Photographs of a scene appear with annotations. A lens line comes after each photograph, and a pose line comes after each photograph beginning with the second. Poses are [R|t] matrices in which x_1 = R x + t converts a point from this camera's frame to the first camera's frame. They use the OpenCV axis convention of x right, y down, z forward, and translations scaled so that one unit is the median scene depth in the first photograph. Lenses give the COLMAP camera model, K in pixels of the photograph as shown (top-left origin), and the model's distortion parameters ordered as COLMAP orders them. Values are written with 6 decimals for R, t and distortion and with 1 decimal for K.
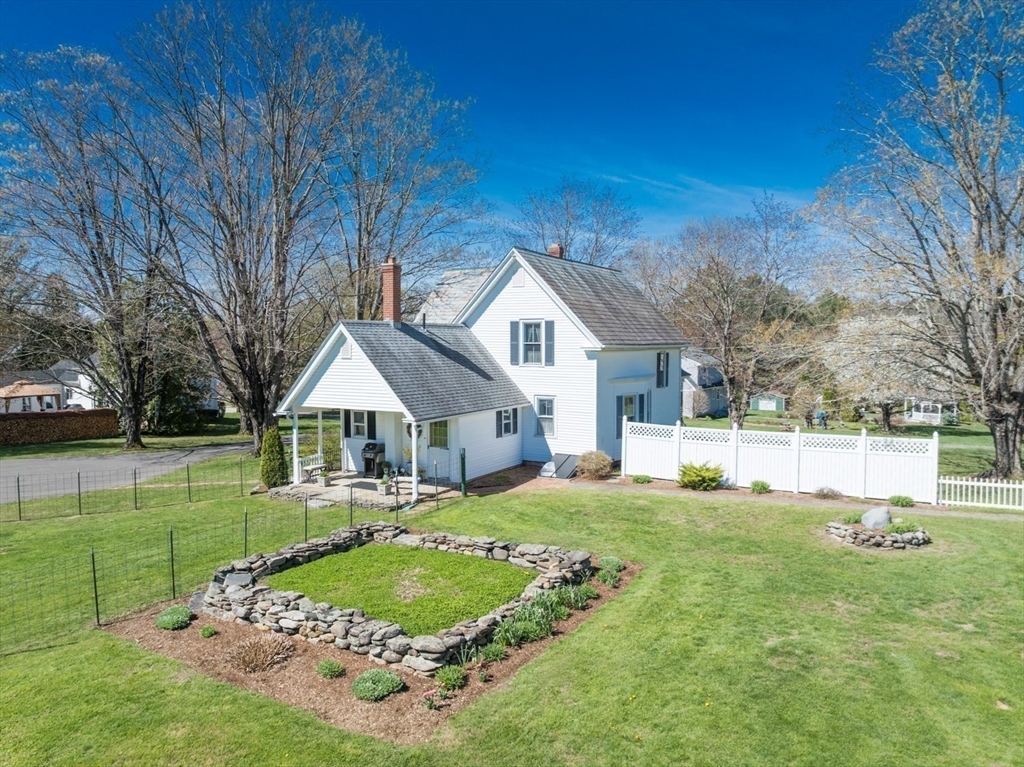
lens RADIAL K [[721.2, 0, 516.3], [0, 721.2, 379.8], [0, 0, 1]] dist [-0.024592, -0.003081]
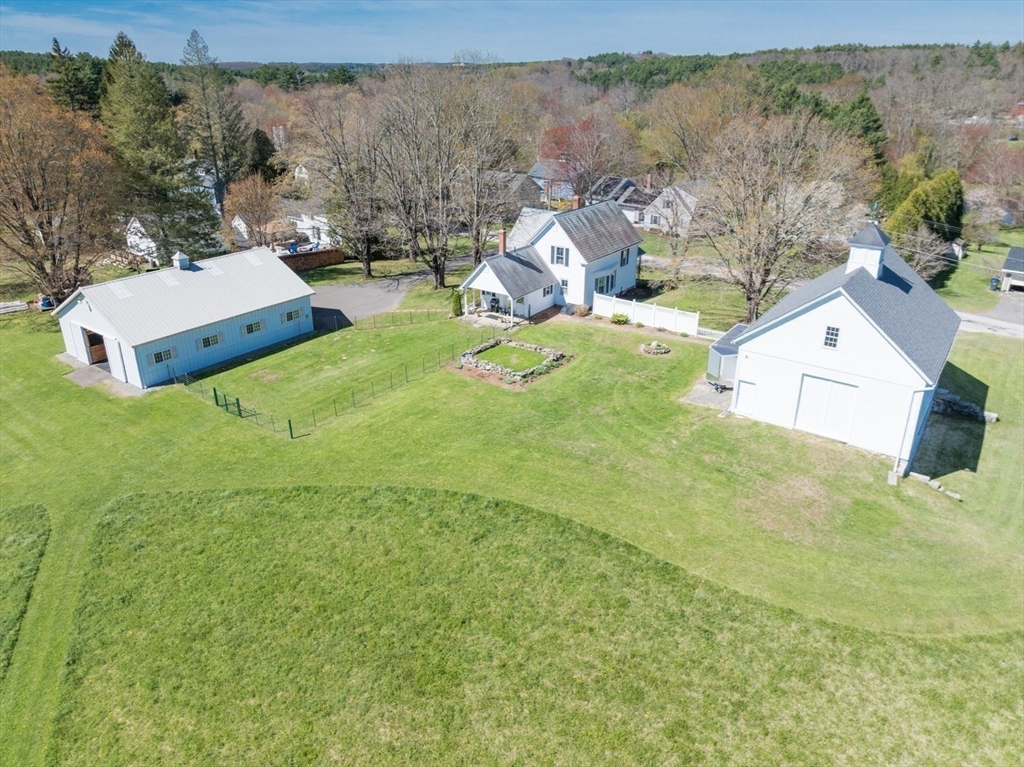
lens RADIAL K [[721.2, 0, 508.6], [0, 721.2, 383.1], [0, 0, 1]] dist [-0.024592, -0.003081]
pose [[0.993673, 0.045213, -0.102812, 0.133787], [-0.006226, 0.936161, 0.351516, -0.562482], [0.112142, -0.348651, 0.930519, -1.558663]]
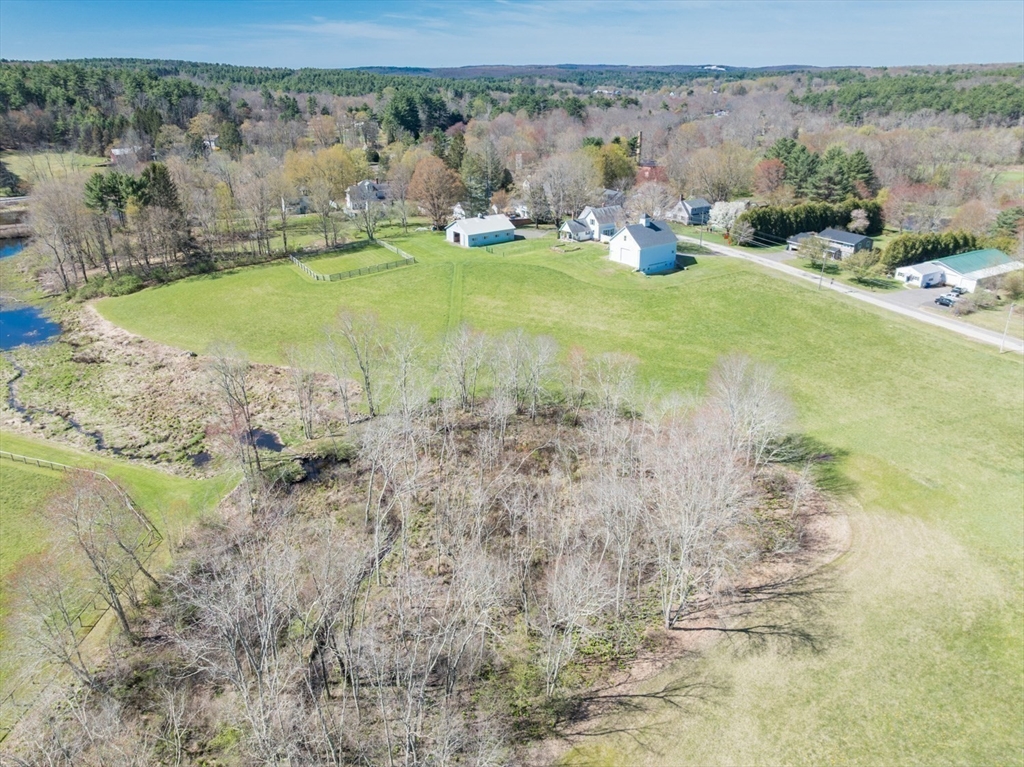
lens RADIAL K [[721.2, 0, 513.3], [0, 721.2, 381.4], [0, 0, 1]] dist [-0.024592, -0.003081]
pose [[0.910004, 0.161439, -0.381878, 2.698403], [-0.017826, 0.935459, 0.352986, -1.274142], [0.414216, -0.314411, 0.854149, -7.013574]]
